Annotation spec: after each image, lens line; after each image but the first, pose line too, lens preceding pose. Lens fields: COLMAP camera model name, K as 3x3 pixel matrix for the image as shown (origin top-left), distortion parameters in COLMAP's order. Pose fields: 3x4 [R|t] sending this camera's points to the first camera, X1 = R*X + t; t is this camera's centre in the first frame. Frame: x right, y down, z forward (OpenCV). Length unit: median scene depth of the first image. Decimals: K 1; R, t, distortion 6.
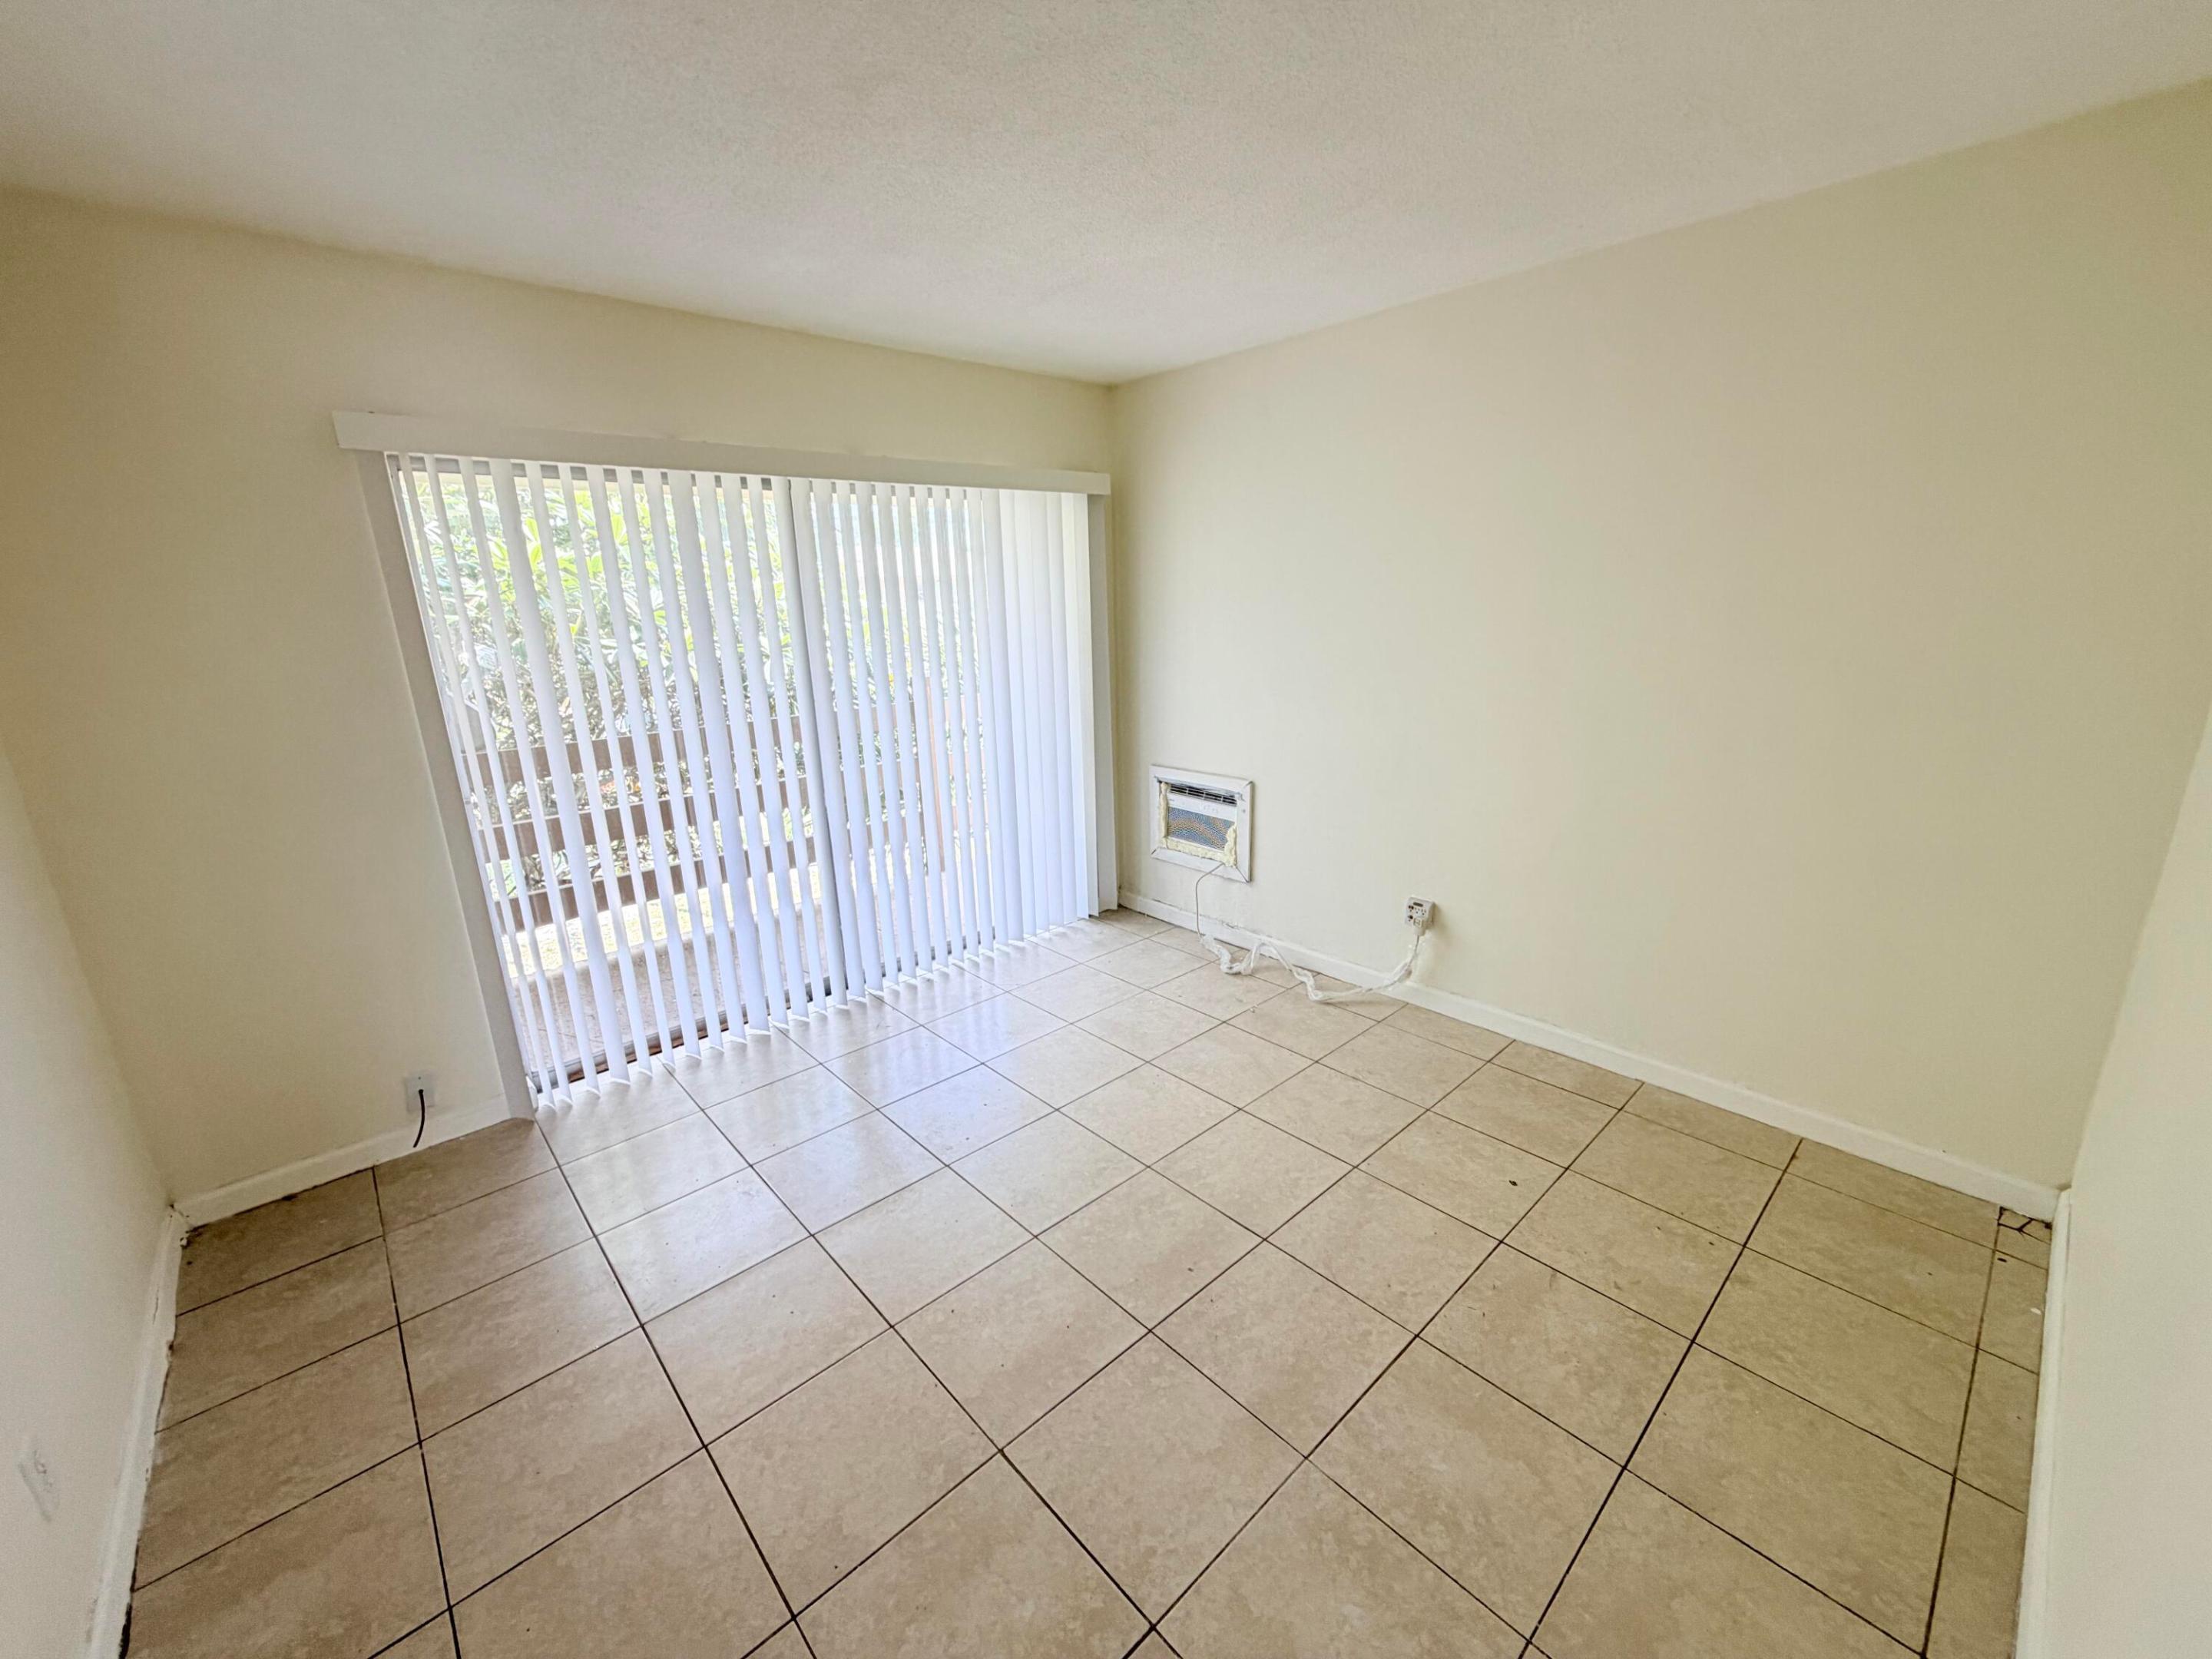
lens RADIAL K [[884.3, 0, 1106.5], [0, 884.3, 834.3], [0, 0, 1]] dist [0.003437, 0.000065]
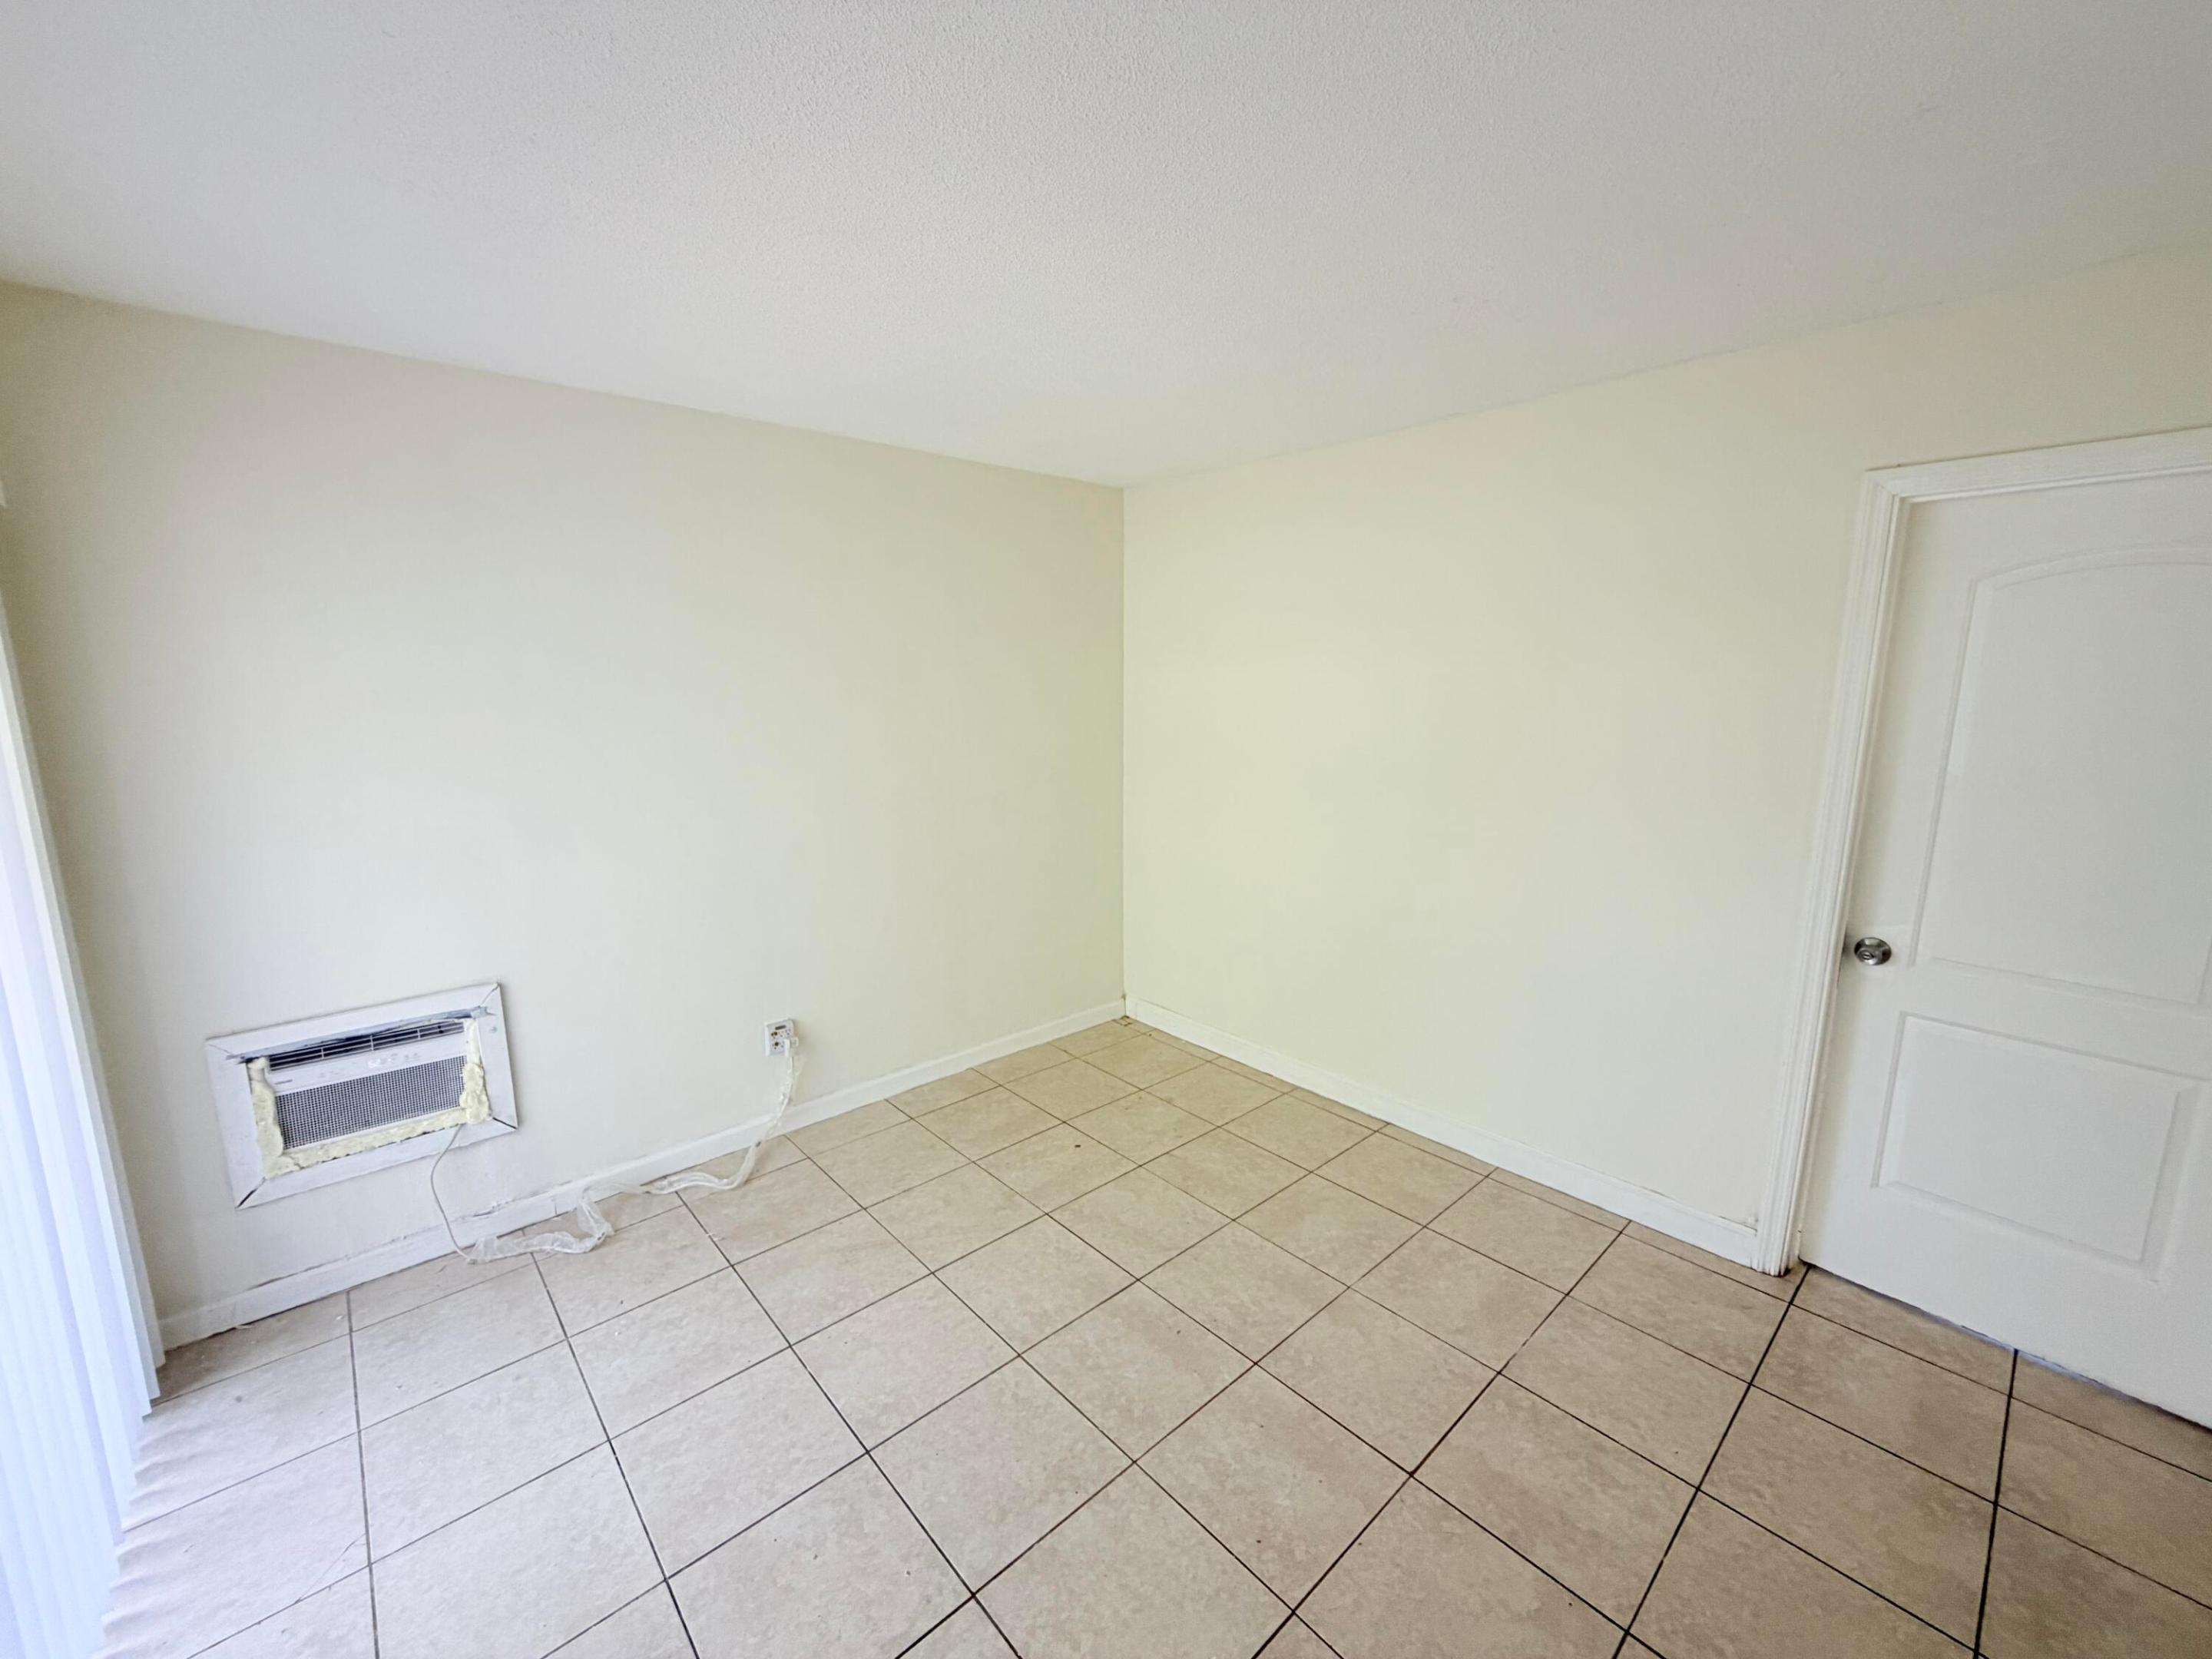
lens RADIAL K [[884.3, 0, 1099.1], [0, 884.3, 834.0], [0, 0, 1]] dist [0.003437, 0.000065]
pose [[0.012340, -0.146978, 0.989063, -0.551127], [0.266903, 0.953734, 0.138398, -0.158398], [-0.963644, 0.262276, 0.050998, 0.559646]]
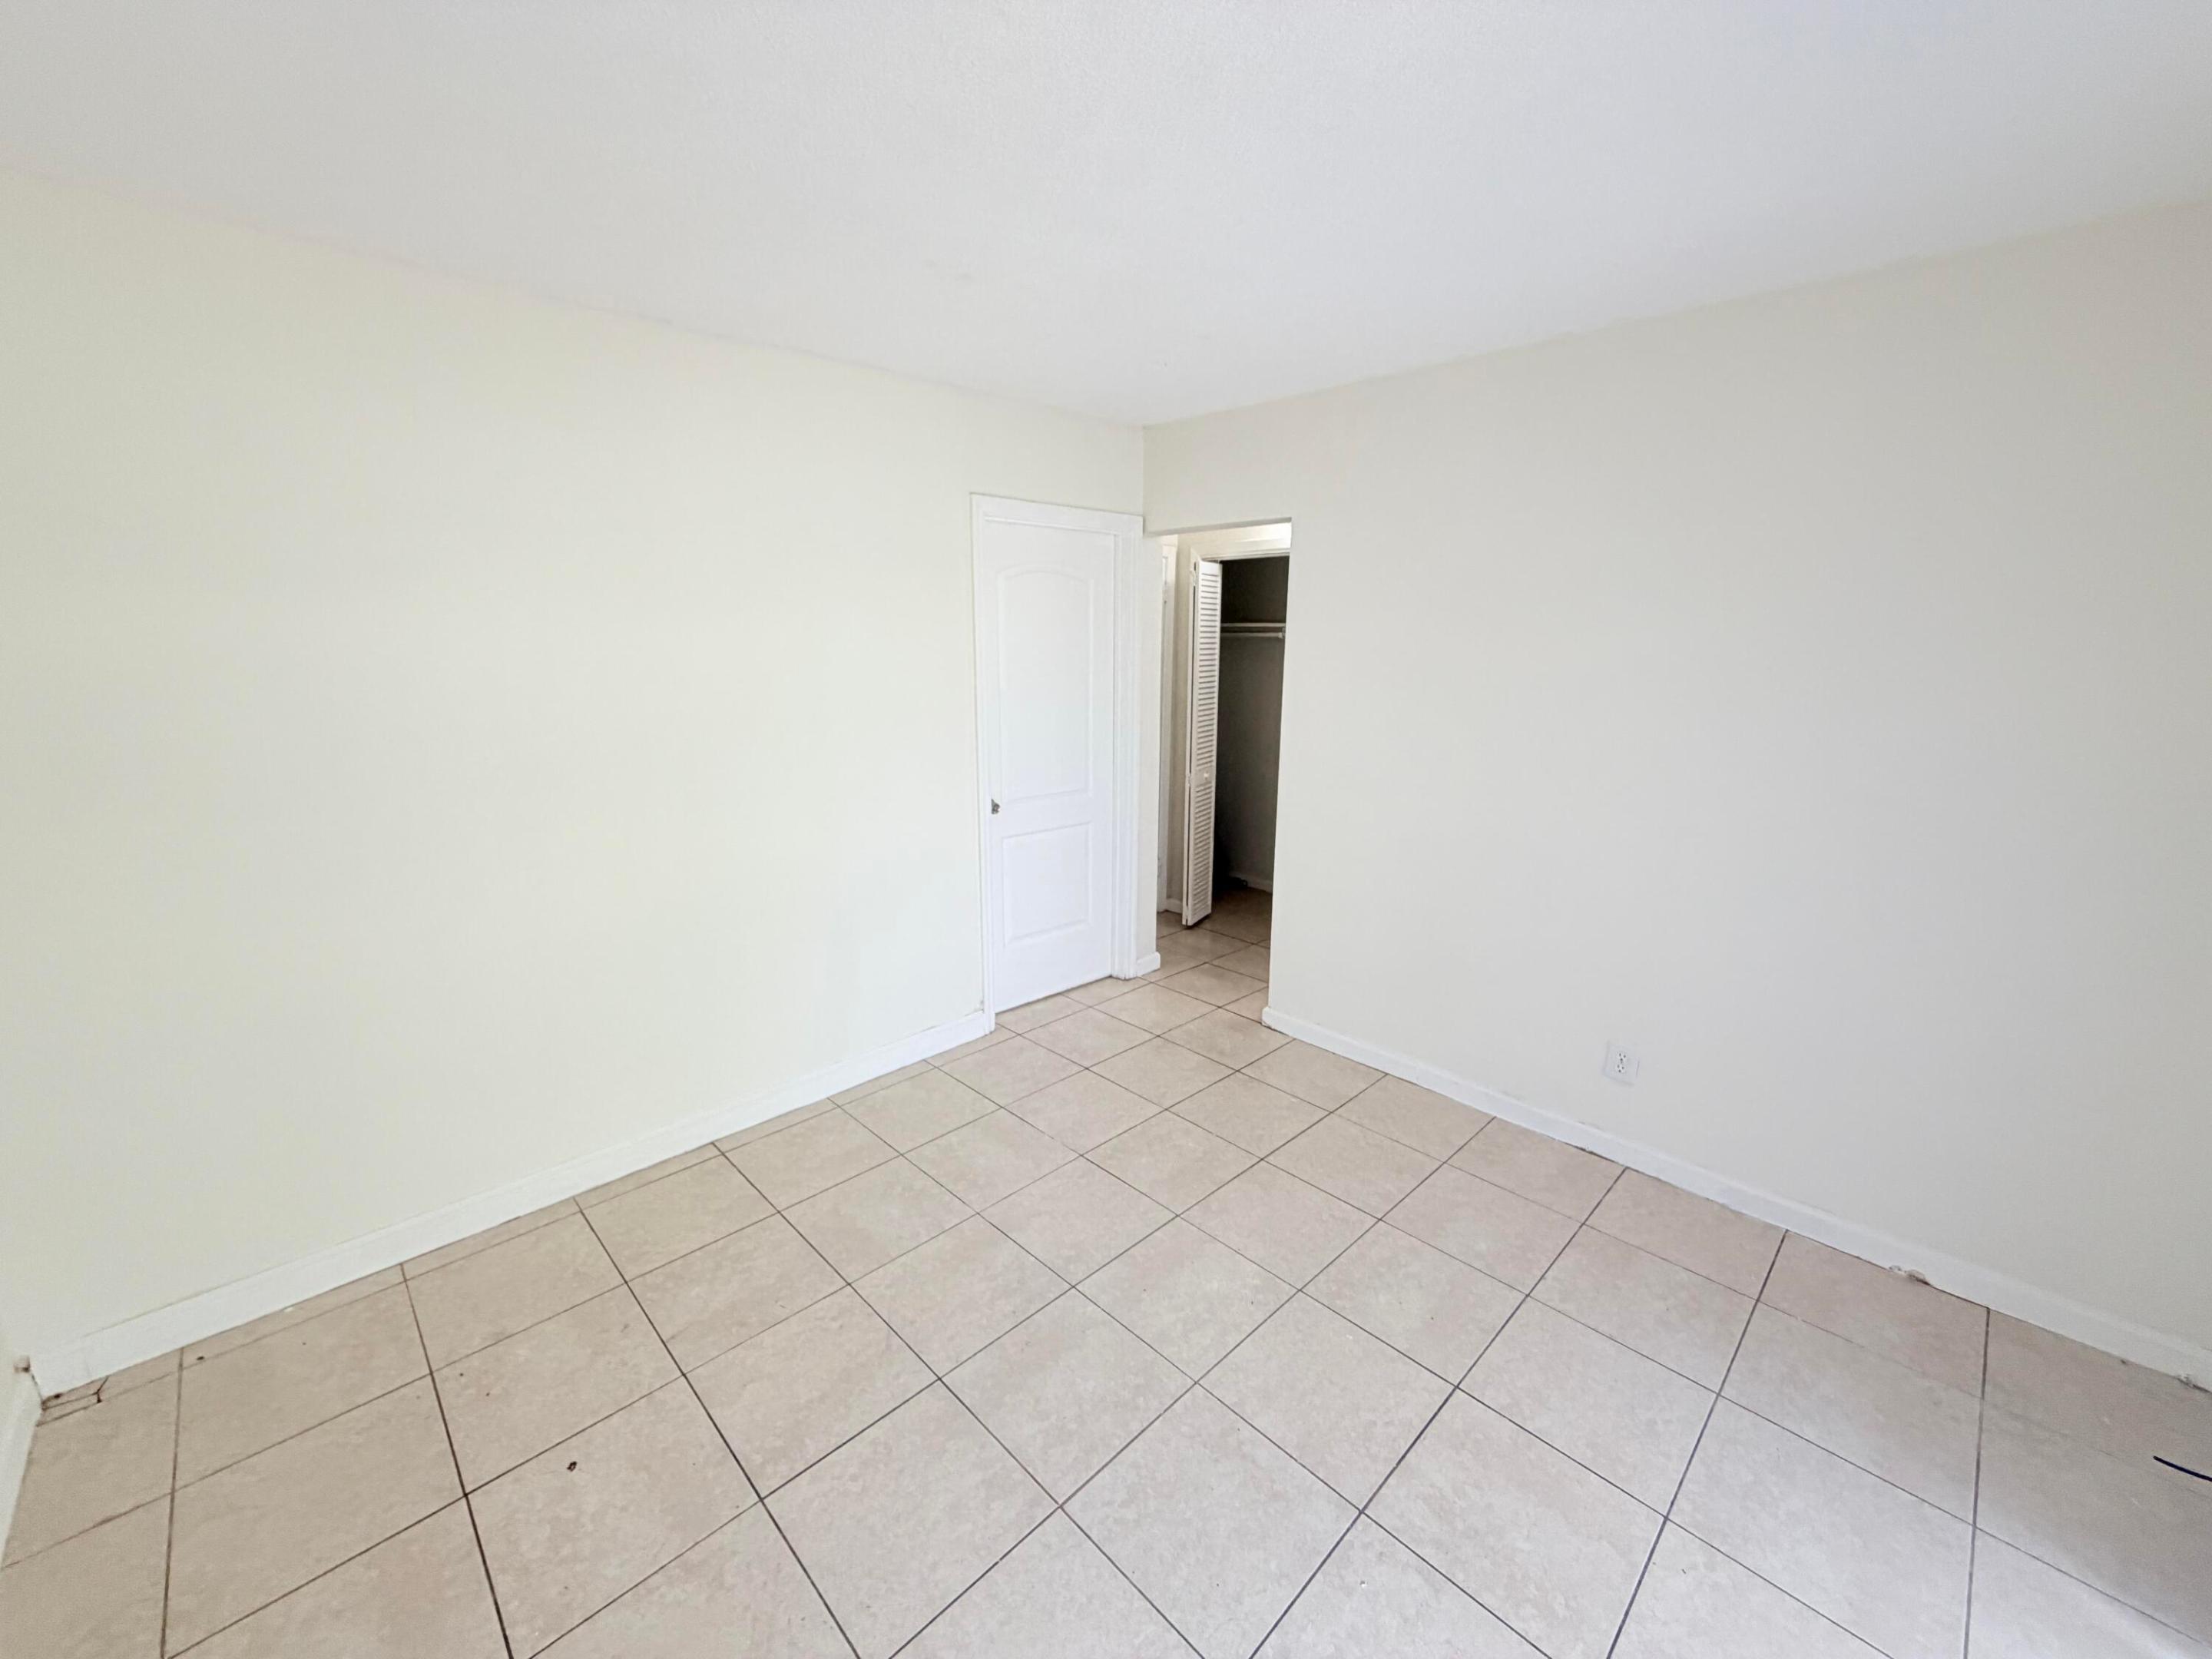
lens RADIAL K [[884.3, 0, 1100.9], [0, 884.3, 818.3], [0, 0, 1]] dist [0.003437, 0.000065]
pose [[-0.999250, 0.029802, -0.024716, 0.013835], [0.015147, 0.888405, 0.458811, -0.302362], [0.035632, 0.458093, -0.888190, 1.021878]]
